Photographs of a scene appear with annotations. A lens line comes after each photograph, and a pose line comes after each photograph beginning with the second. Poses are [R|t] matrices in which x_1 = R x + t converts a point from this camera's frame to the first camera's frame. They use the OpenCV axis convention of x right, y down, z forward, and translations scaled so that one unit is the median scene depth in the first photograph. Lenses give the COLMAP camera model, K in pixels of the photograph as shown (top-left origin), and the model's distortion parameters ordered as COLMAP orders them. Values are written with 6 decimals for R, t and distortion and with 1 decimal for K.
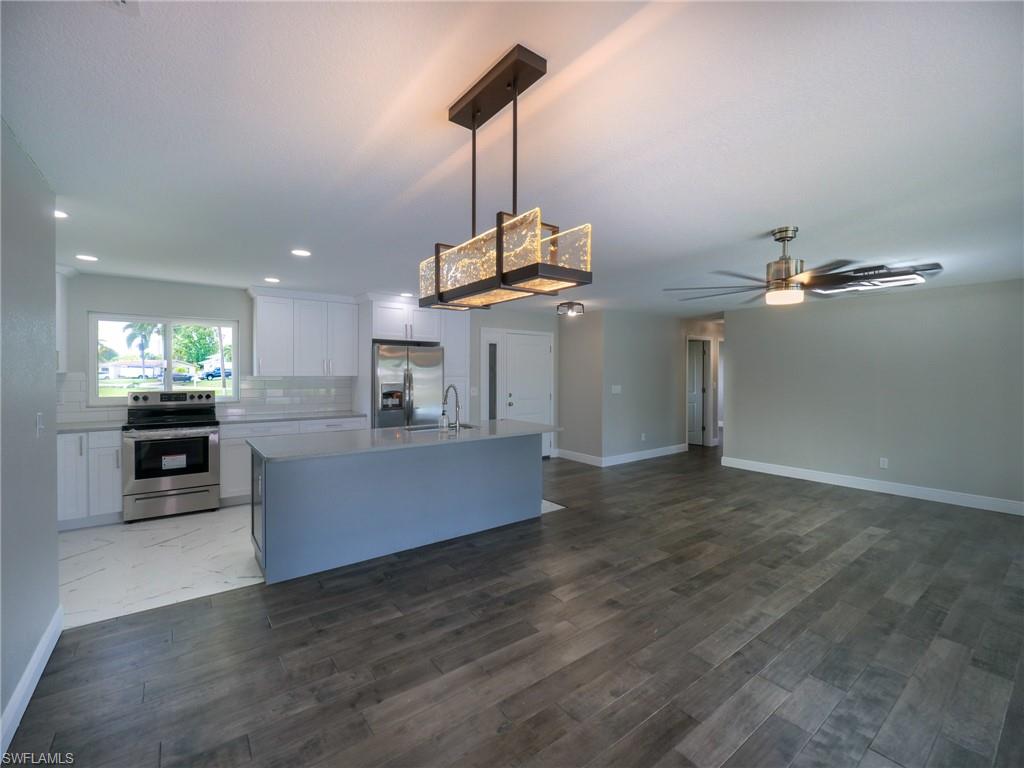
lens RADIAL K [[455.7, 0, 503.6], [0, 455.7, 375.5], [0, 0, 1]] dist [-0.005078, 0.000939]
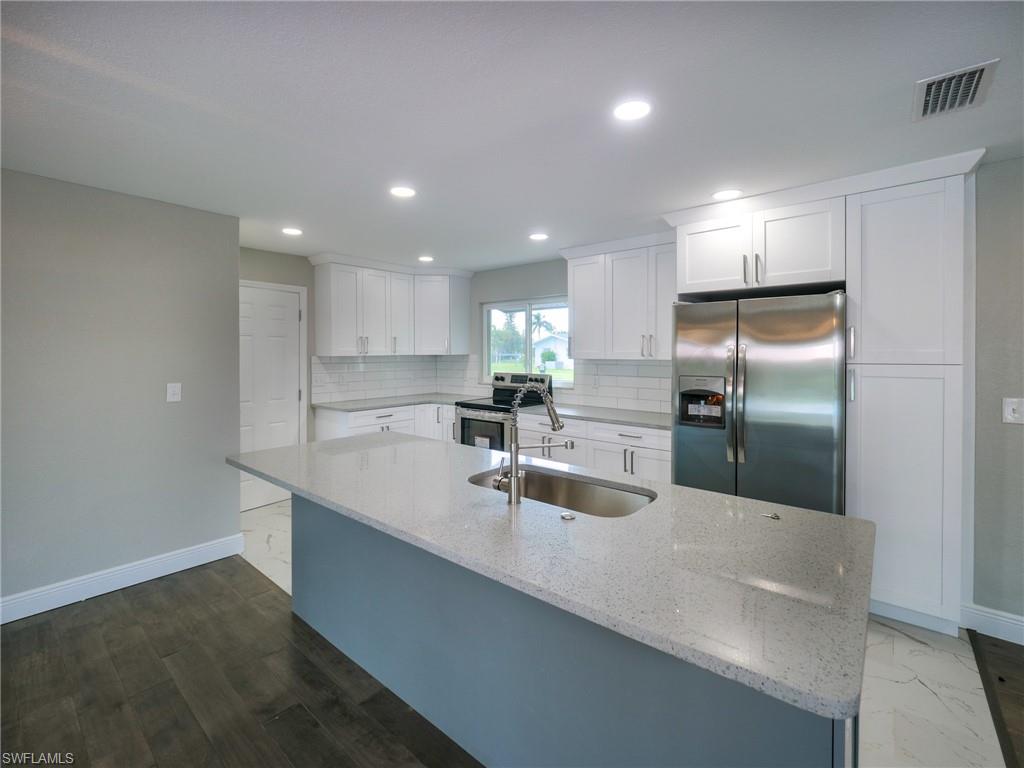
lens RADIAL K [[447.9, 0, 484.0], [0, 447.9, 355.9], [0, 0, 1]] dist [0.000116, 0.000347]
pose [[0.218685, 0.002431, -0.975792, 0.221911], [-0.007924, 0.999968, 0.000715, -0.003301], [0.975763, 0.007576, 0.218698, 0.730747]]
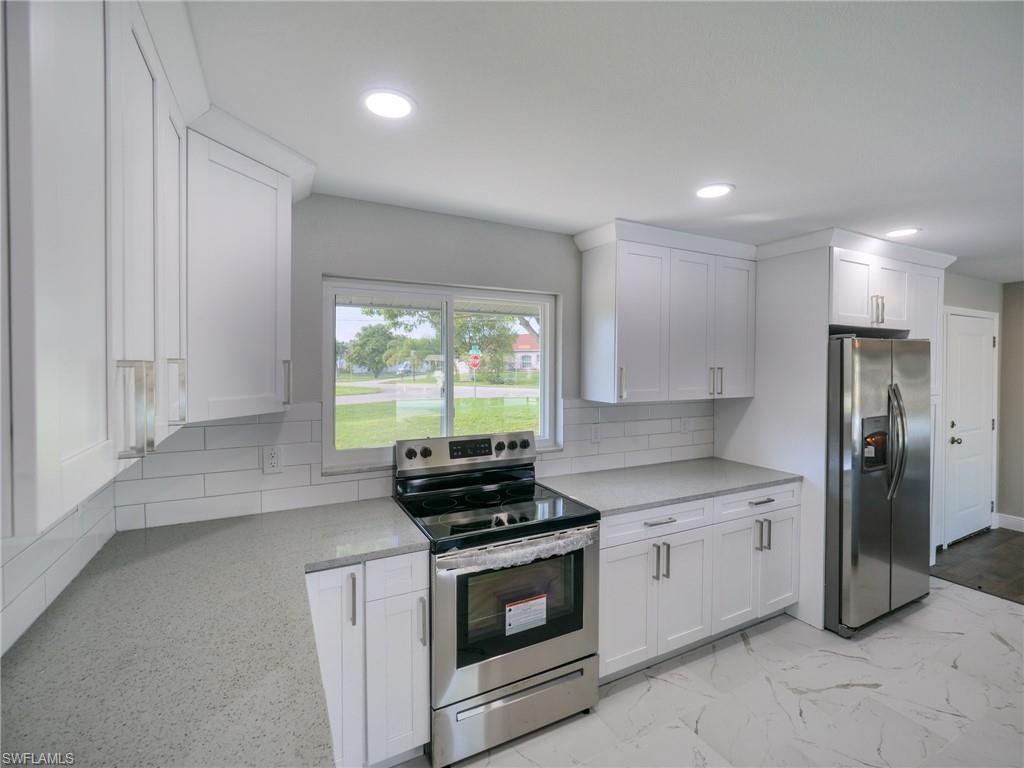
lens RADIAL K [[449.5, 0, 517.4], [0, 449.5, 367.8], [0, 0, 1]] dist [-0.001798, 0.000143]
pose [[0.990234, -0.002591, -0.139390, -0.625341], [0.002929, 0.999993, 0.002220, -0.041987], [0.139383, -0.002606, 0.990235, 0.537139]]
